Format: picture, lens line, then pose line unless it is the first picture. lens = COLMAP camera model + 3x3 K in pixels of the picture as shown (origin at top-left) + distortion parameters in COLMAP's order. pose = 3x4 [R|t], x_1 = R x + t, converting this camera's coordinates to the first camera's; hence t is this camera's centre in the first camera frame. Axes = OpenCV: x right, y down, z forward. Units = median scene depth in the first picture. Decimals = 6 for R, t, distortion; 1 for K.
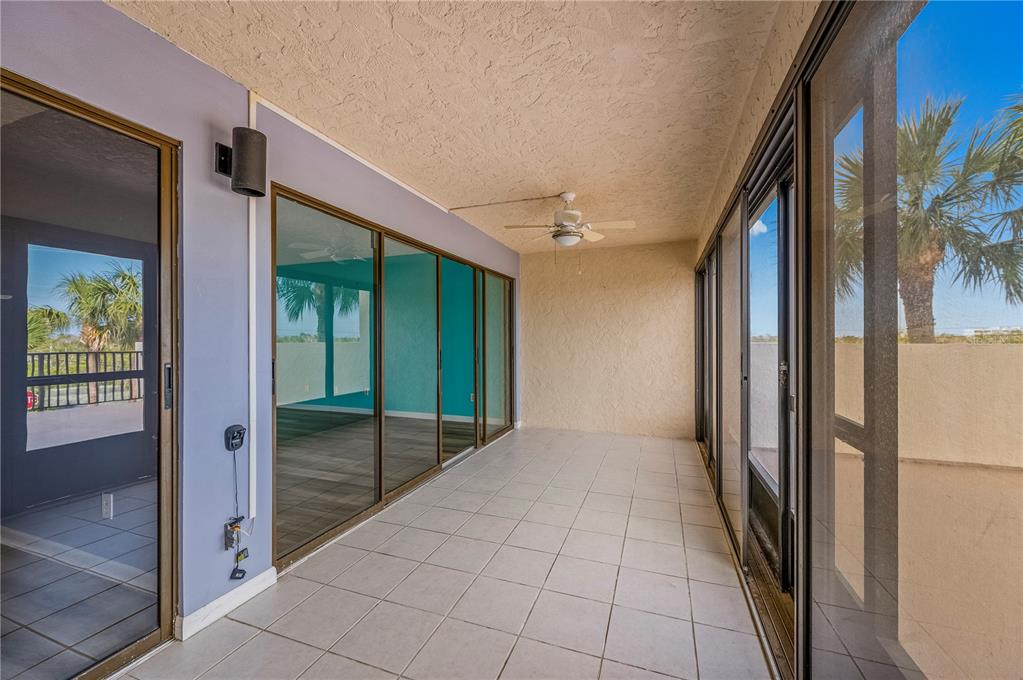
lens RADIAL K [[407.8, 0, 506.9], [0, 407.8, 338.3], [0, 0, 1]] dist [-0.001359, -0.000340]
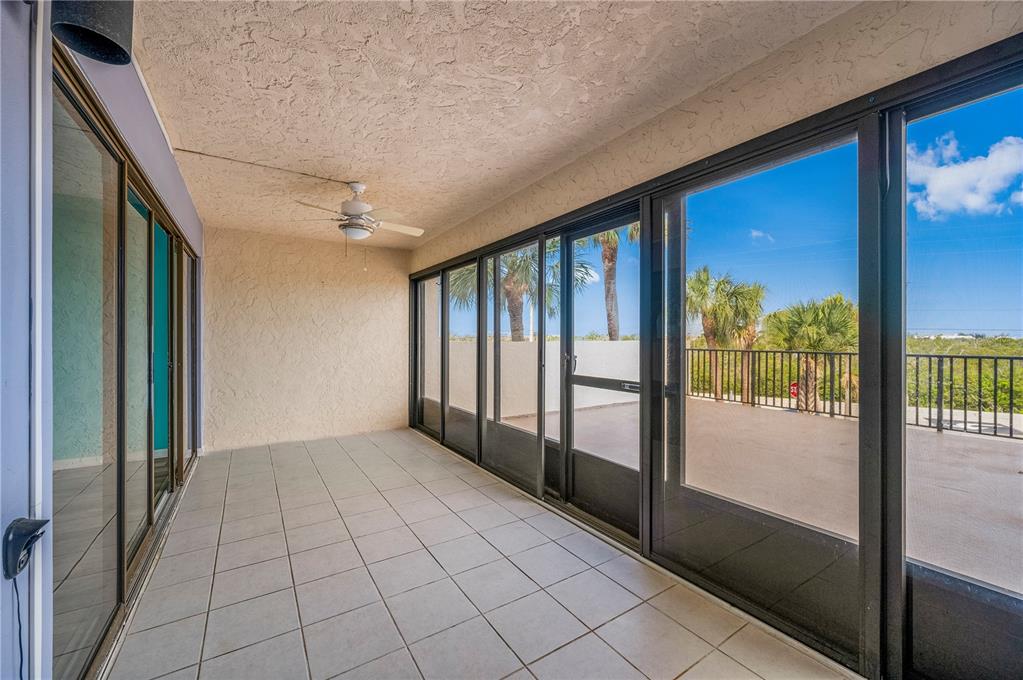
lens RADIAL K [[407.8, 0, 509.3], [0, 407.8, 338.4], [0, 0, 1]] dist [-0.001359, -0.000340]
pose [[0.592085, 0.004165, 0.805864, -0.358230], [-0.005748, 0.999983, -0.000945, 0.001762], [-0.805855, -0.004073, 0.592099, 0.137924]]
